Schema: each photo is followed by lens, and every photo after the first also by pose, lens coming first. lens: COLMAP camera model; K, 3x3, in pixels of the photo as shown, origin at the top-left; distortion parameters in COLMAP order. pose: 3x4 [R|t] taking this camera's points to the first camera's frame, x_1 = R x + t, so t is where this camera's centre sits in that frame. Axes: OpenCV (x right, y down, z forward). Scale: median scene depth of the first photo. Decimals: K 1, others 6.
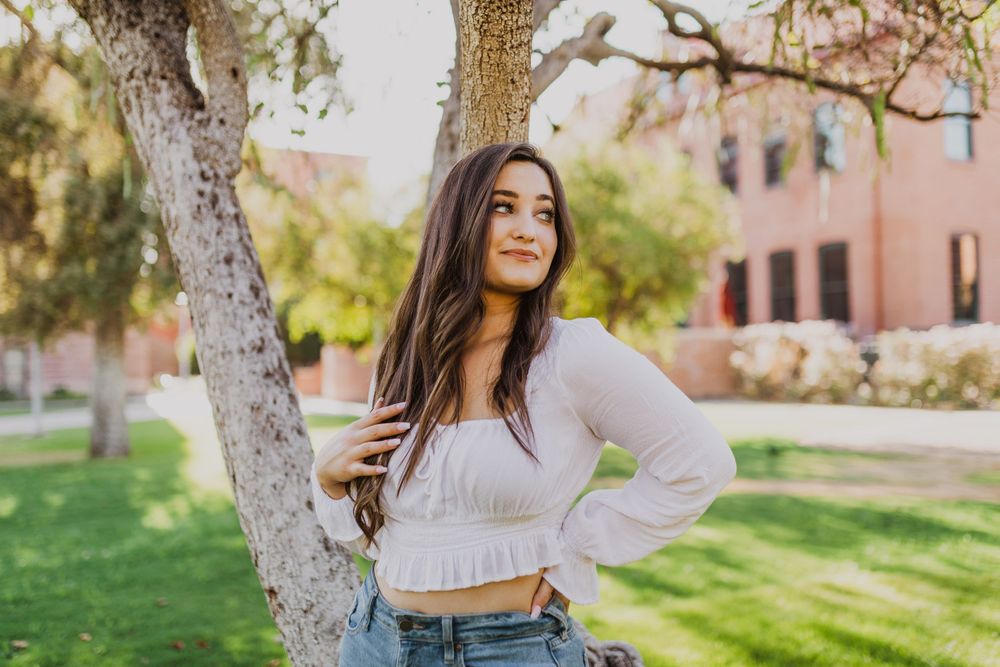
lens RADIAL K [[965.6, 0, 501.8], [0, 965.6, 330.7], [0, 0, 1]] dist [0.001454, 0.000000]
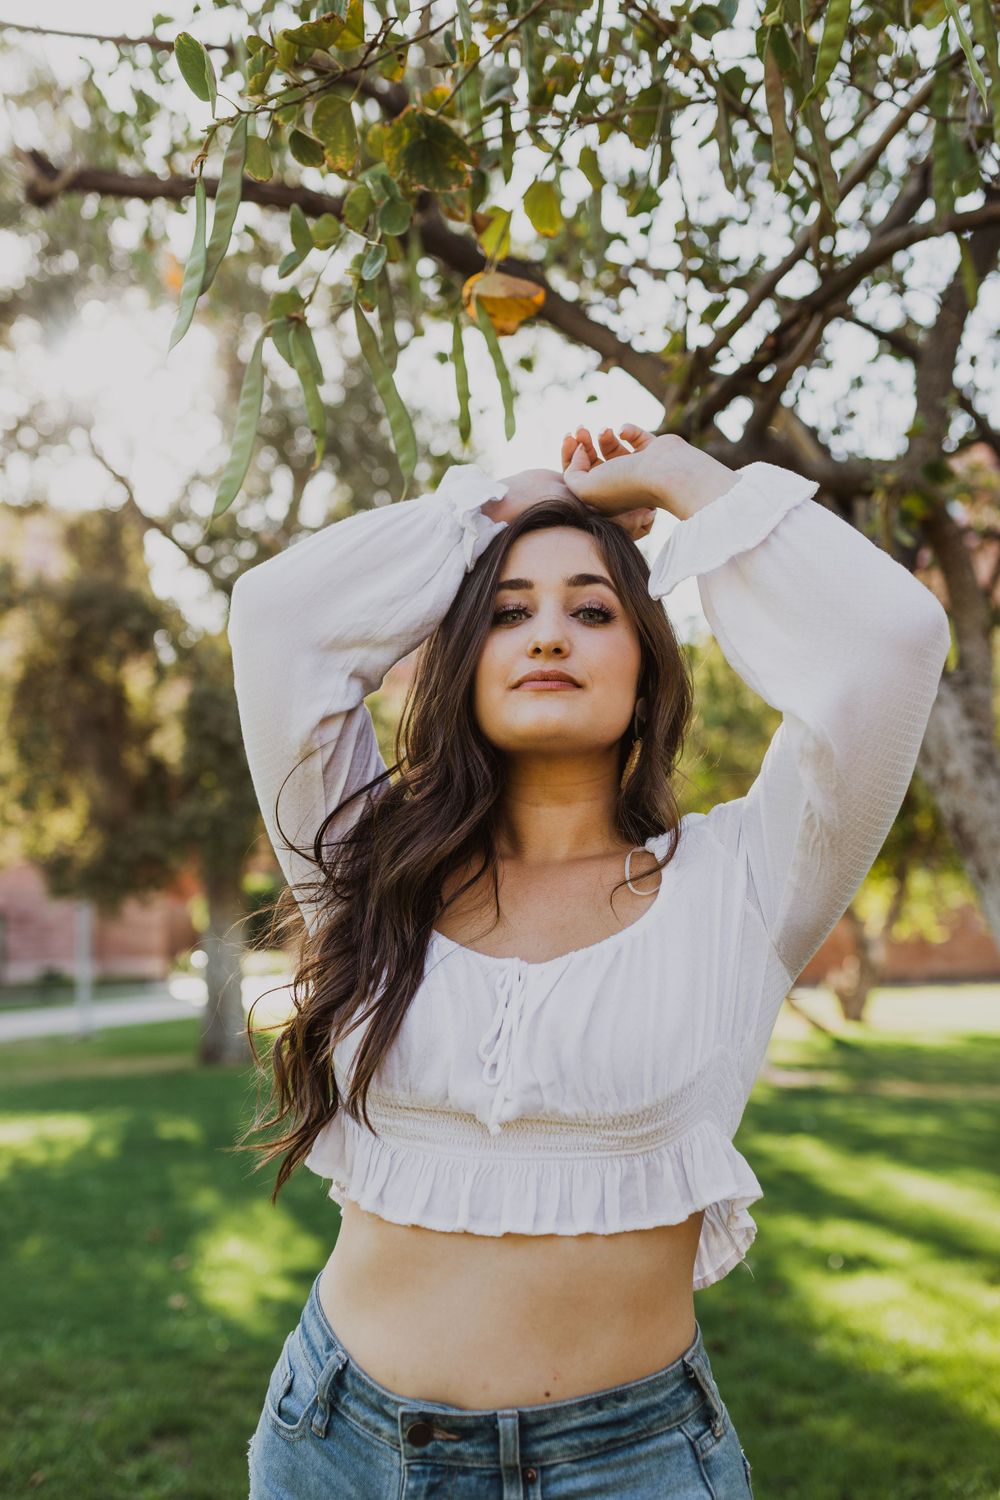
lens RADIAL K [[1448.3, 0, 504.2], [0, 1448.3, 743.1], [0, 0, 1]] dist [0.001454, 0.000000]
pose [[0.996075, -0.023184, -0.085425, -0.319280], [0.014957, 0.995296, -0.095717, -0.004968], [0.087242, 0.094063, 0.991736, -0.271619]]
